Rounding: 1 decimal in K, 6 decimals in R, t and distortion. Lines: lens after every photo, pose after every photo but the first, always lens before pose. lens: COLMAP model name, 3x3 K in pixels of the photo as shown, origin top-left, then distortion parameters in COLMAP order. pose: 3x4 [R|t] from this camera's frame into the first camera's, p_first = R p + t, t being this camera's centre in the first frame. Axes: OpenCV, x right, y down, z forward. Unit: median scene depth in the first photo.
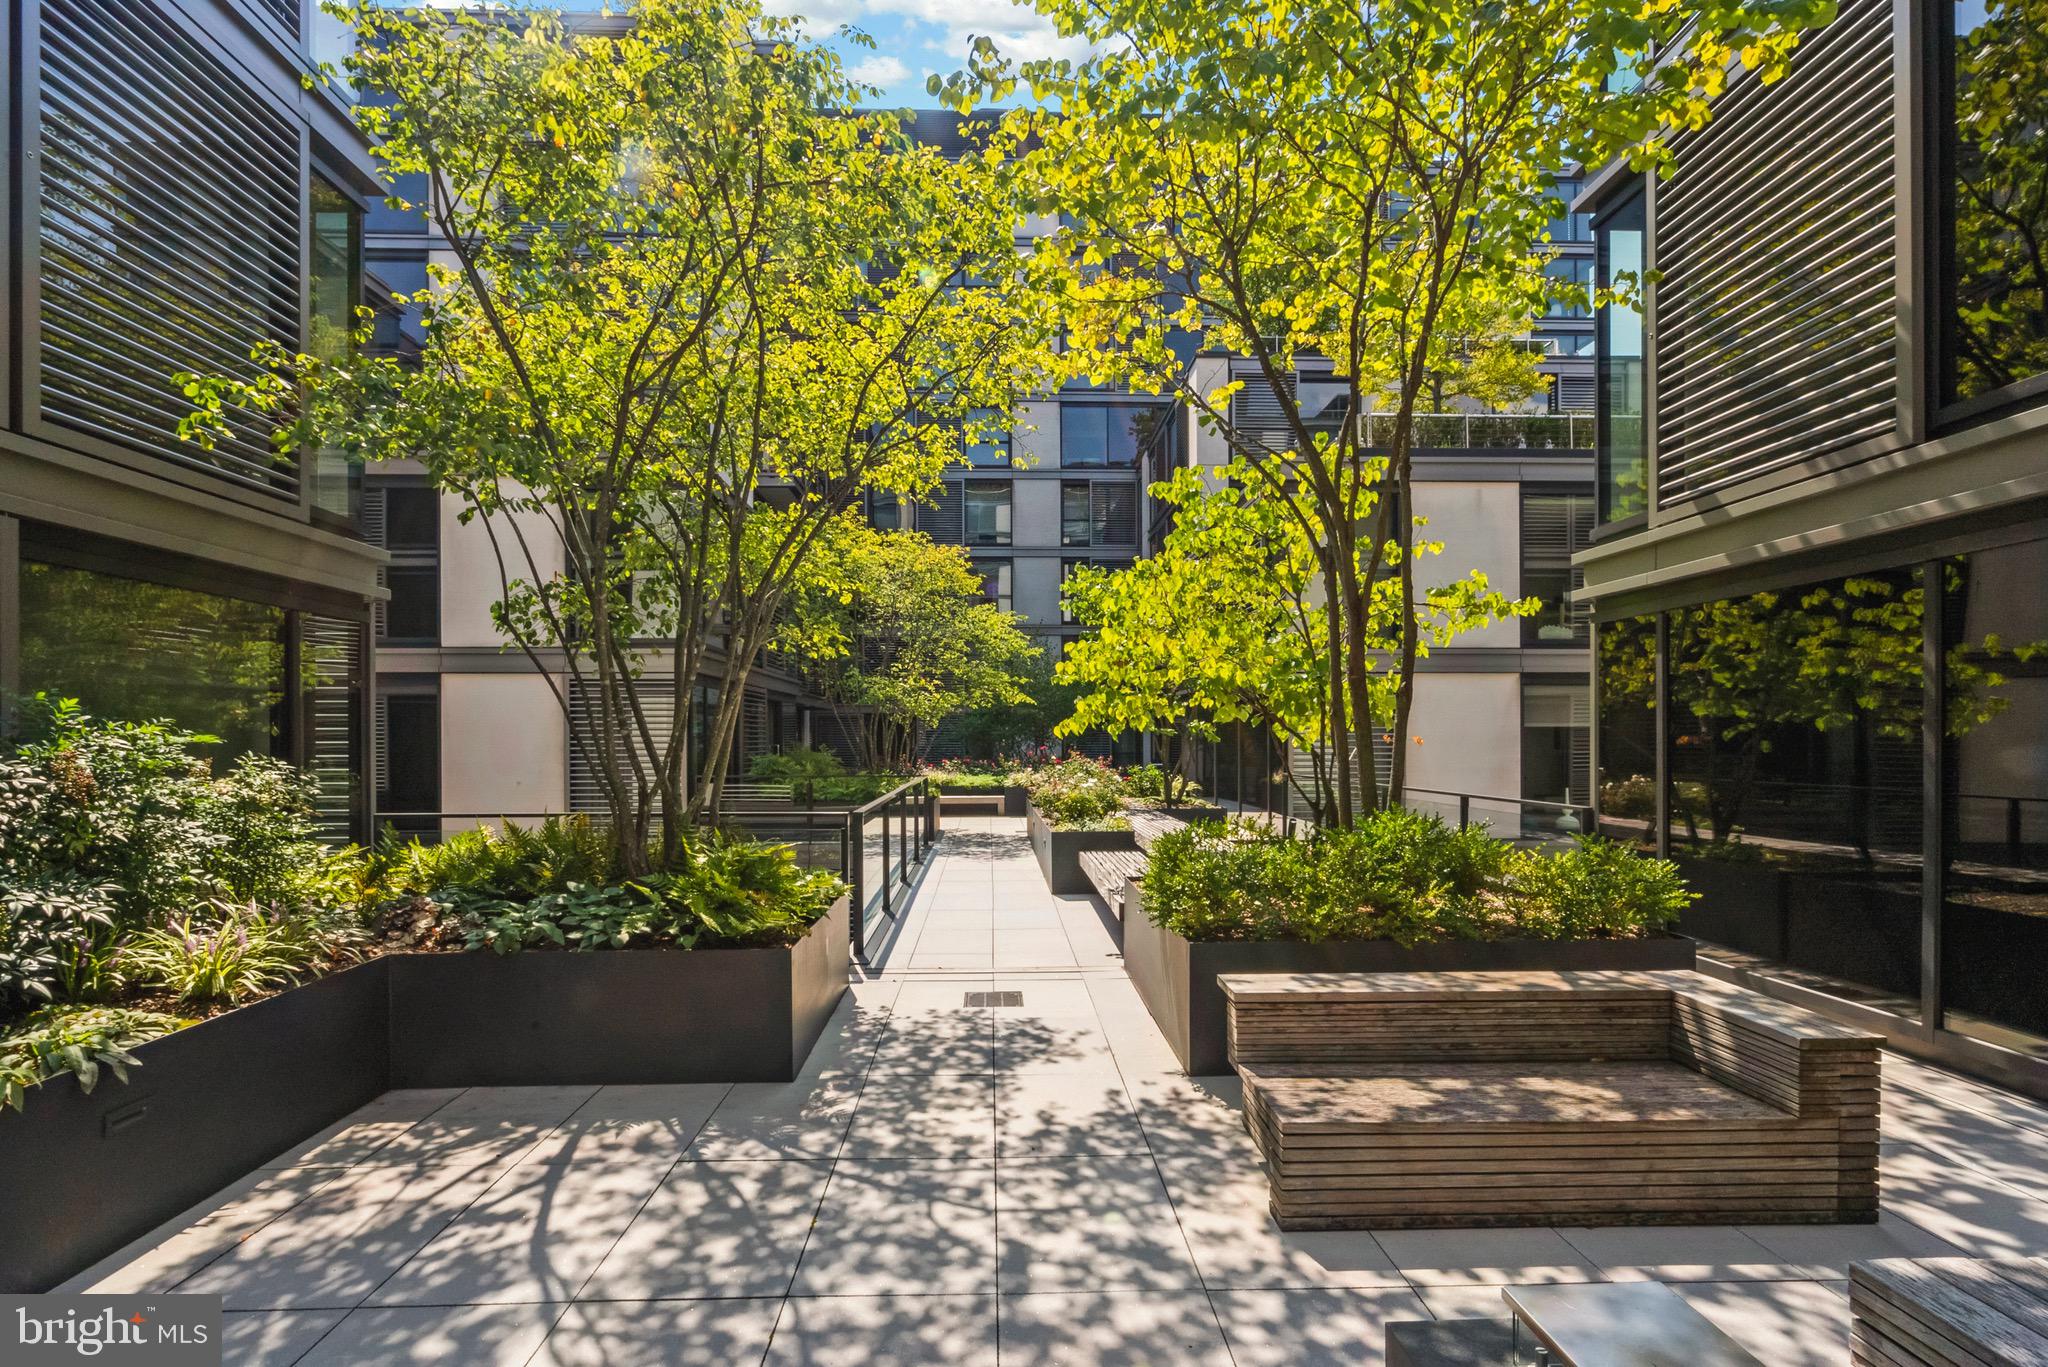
lens RADIAL K [[936.4, 0, 1016.3], [0, 936.4, 701.6], [0, 0, 1]] dist [0.013604, -0.000164]
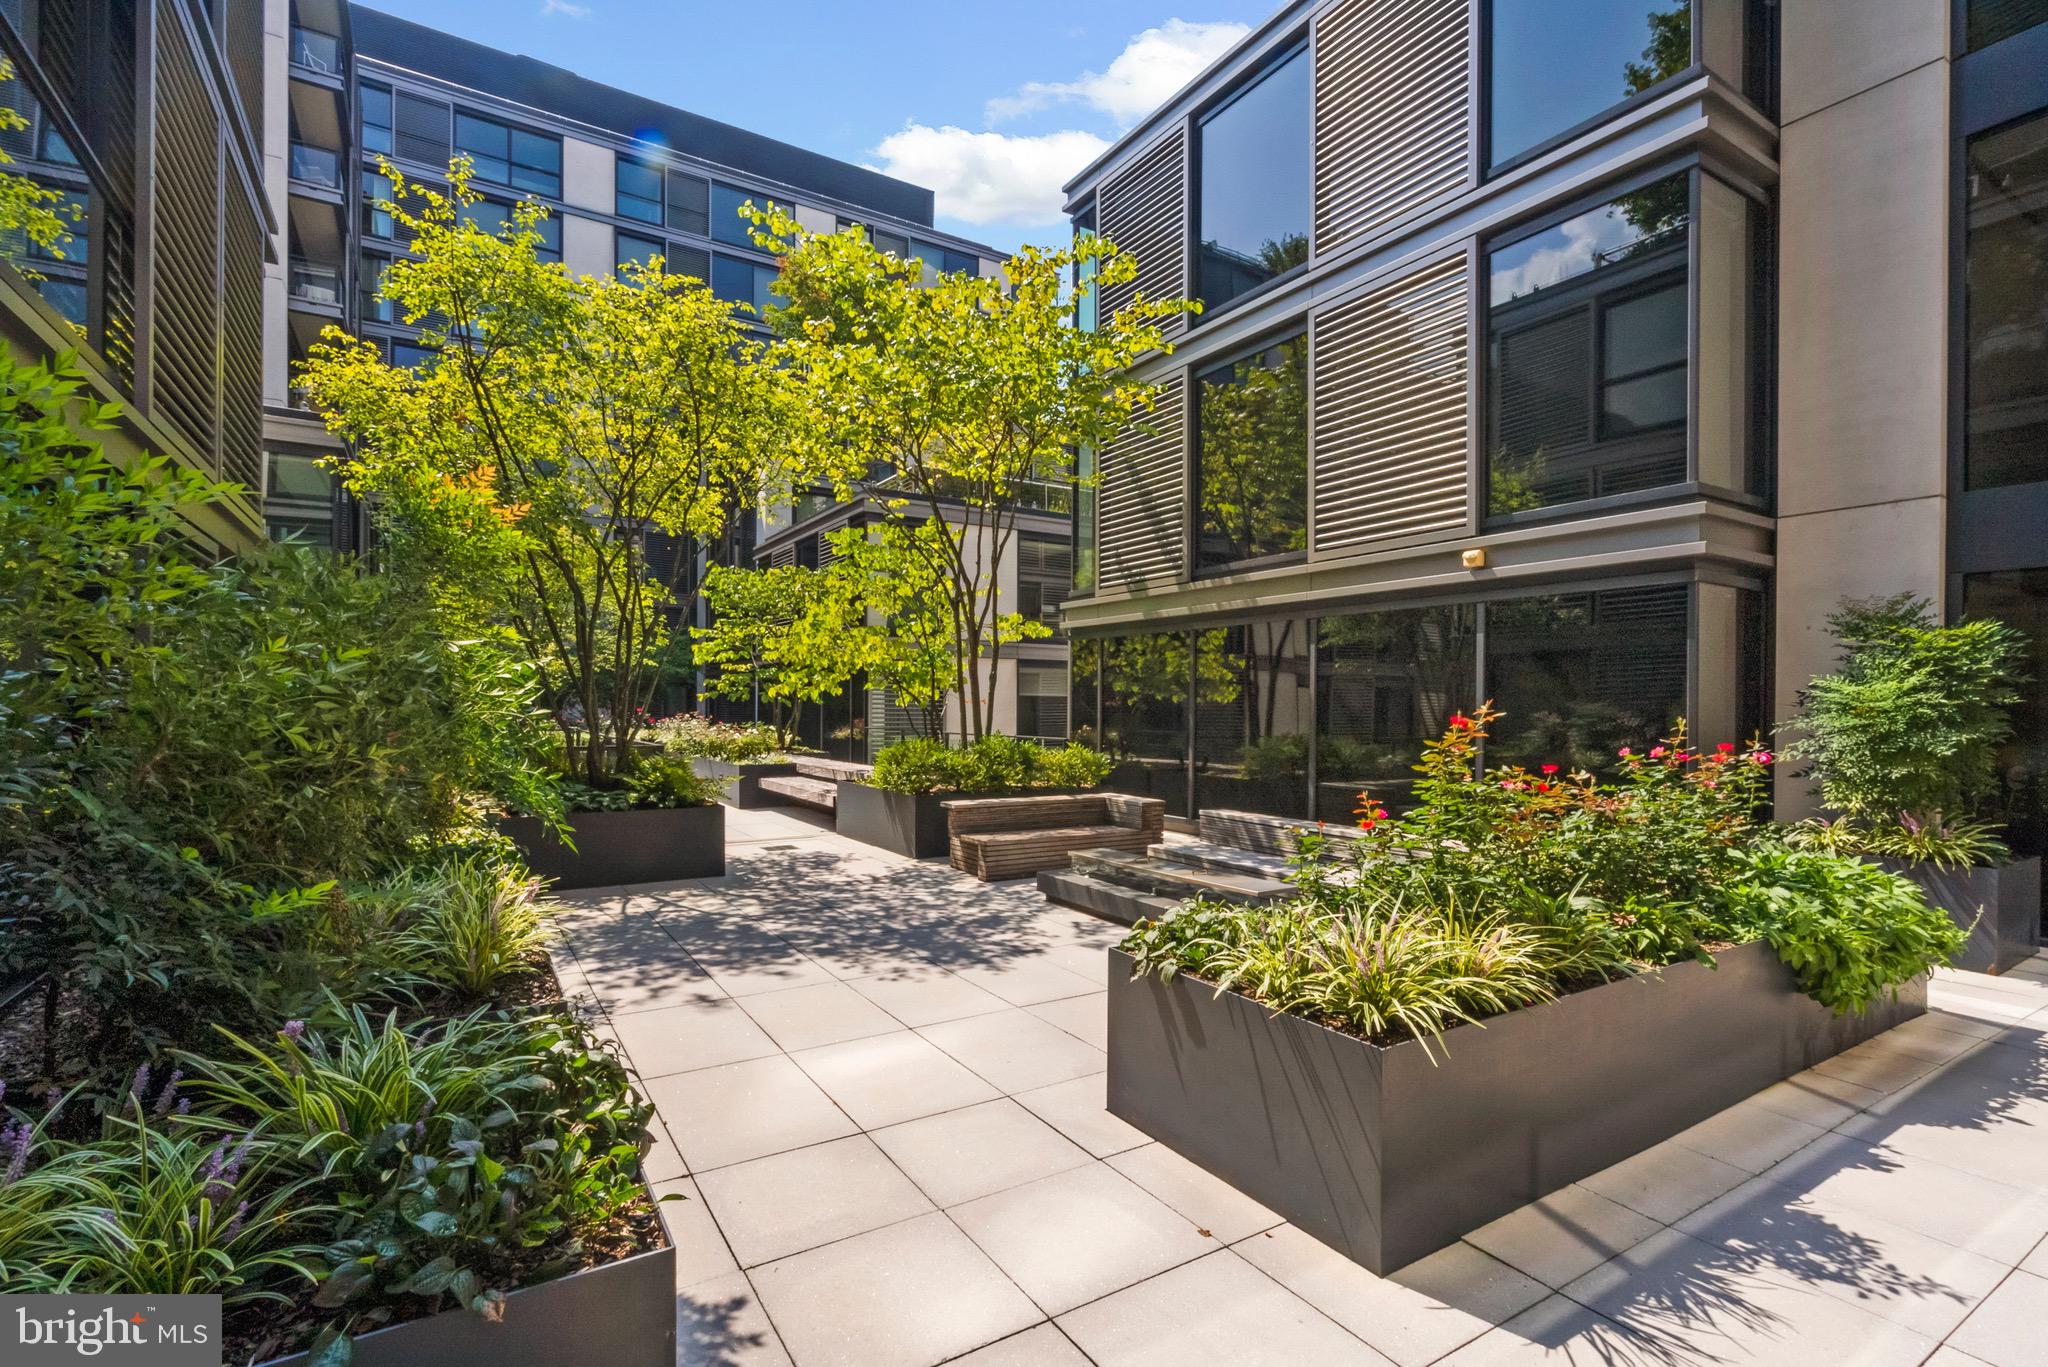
lens RADIAL K [[936.4, 0, 1016.3], [0, 936.4, 701.6], [0, 0, 1]] dist [0.013604, -0.000164]
pose [[0.869746, 0.009334, 0.493411, -0.626944], [-0.027762, 0.999163, 0.030035, -0.025003], [-0.492717, -0.039821, 0.869278, -0.887440]]
